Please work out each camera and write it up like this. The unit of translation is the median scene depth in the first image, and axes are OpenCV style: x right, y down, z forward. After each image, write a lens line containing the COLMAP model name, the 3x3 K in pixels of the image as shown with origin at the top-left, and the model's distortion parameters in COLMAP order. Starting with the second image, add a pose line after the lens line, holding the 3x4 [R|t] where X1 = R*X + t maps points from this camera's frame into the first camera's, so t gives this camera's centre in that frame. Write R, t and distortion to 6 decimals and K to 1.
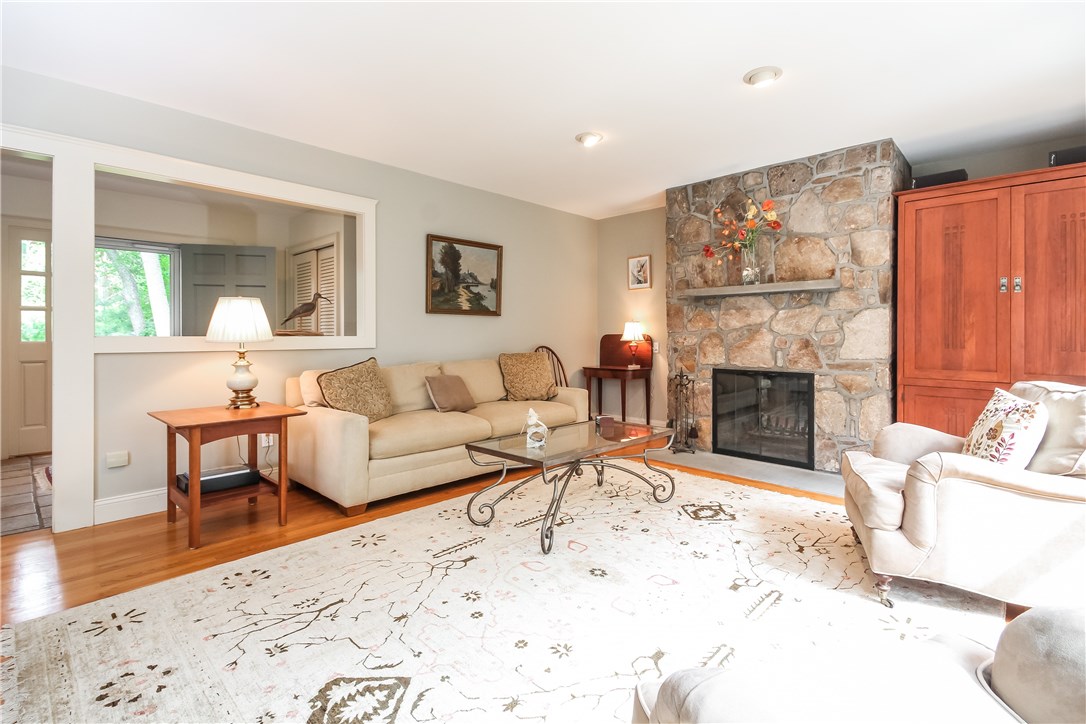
lens RADIAL K [[515.9, 0, 537.3], [0, 515.9, 335.1], [0, 0, 1]] dist [0.017656, 0.000889]
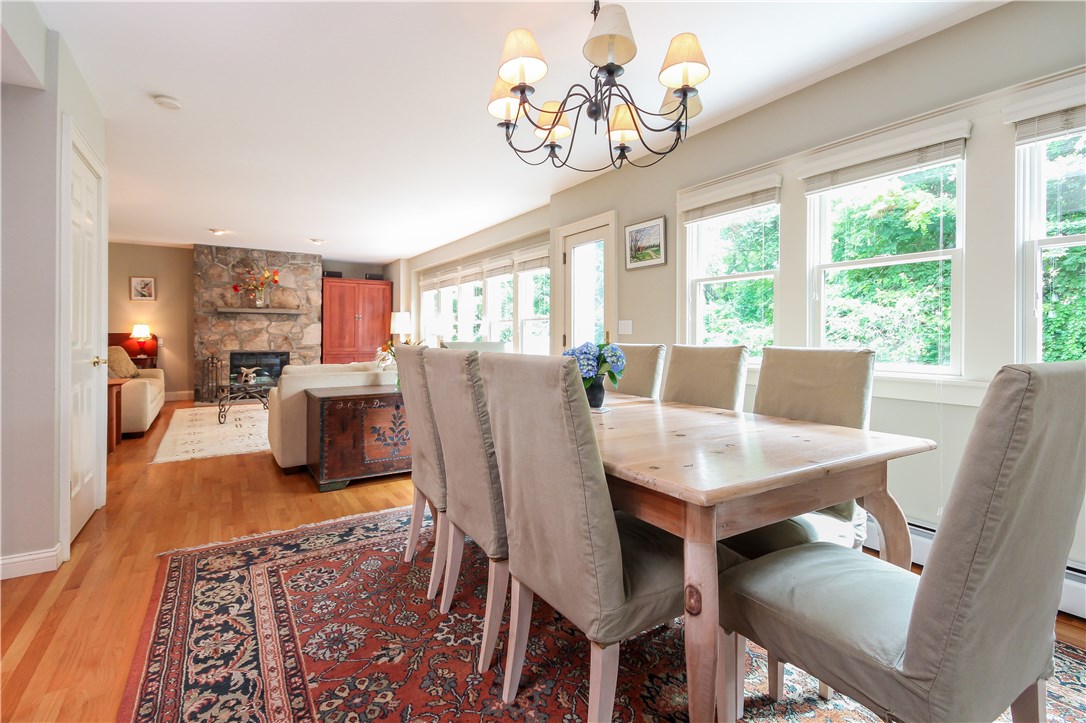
lens RADIAL K [[515.9, 0, 560.4], [0, 515.9, 336.3], [0, 0, 1]] dist [0.017656, 0.000889]
pose [[0.207089, -0.000544, 0.978322, -1.370357], [-0.003539, 0.999993, 0.001306, 0.001630], [-0.978316, -0.003733, 0.207086, -0.567600]]
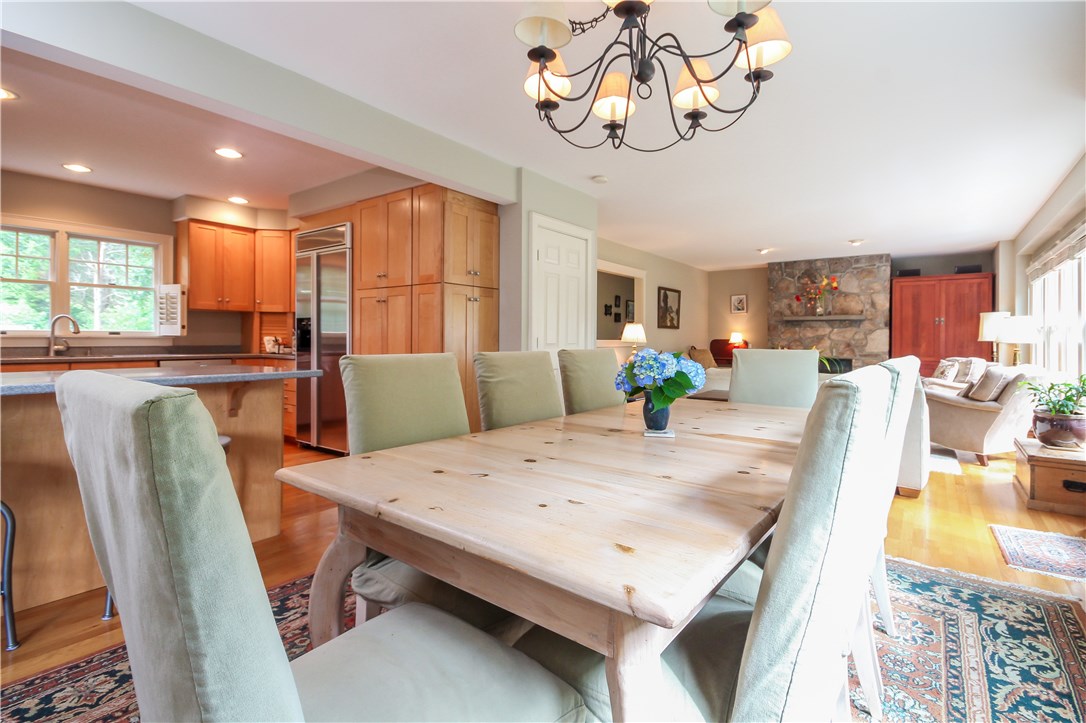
lens RADIAL K [[515.9, 0, 534.9], [0, 515.9, 336.3], [0, 0, 1]] dist [0.017656, 0.000889]
pose [[0.992583, 0.008306, 0.121287, -1.012611], [-0.007916, 0.999962, -0.003690, -0.000694], [-0.121313, 0.002702, 0.992611, -0.948770]]
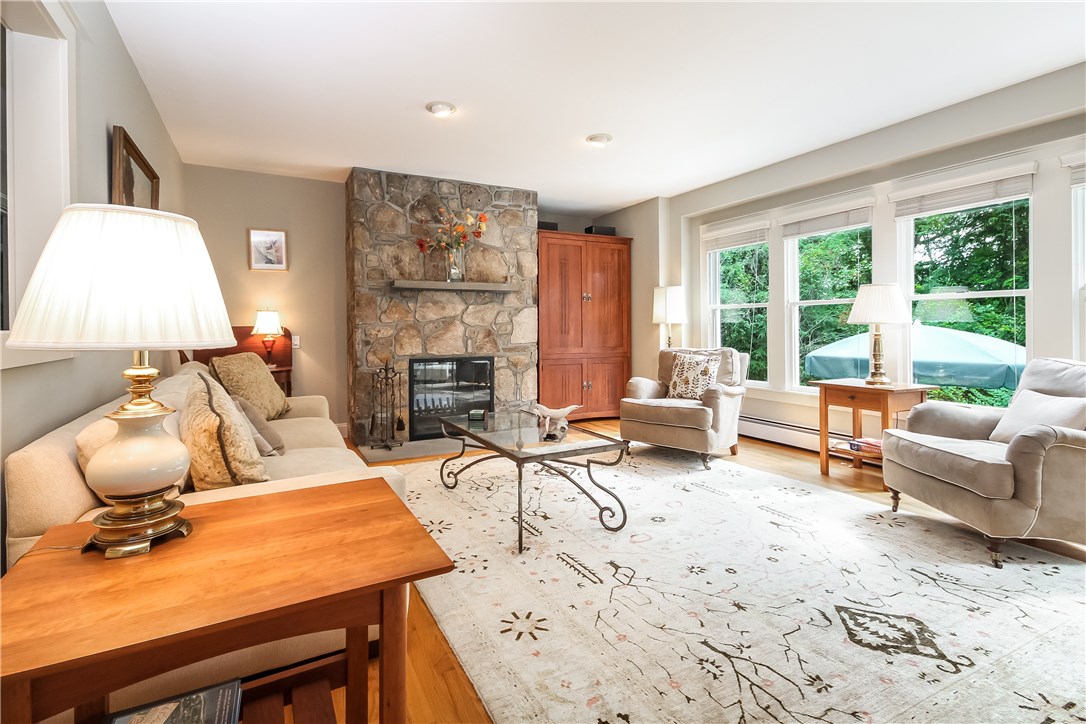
lens RADIAL K [[515.9, 0, 535.3], [0, 515.9, 325.9], [0, 0, 1]] dist [0.017656, 0.000889]
pose [[0.305429, 0.001295, 0.952214, -0.647301], [0.006701, 0.999971, -0.003510, 0.004455], [-0.952191, 0.007452, 0.305412, 0.518567]]
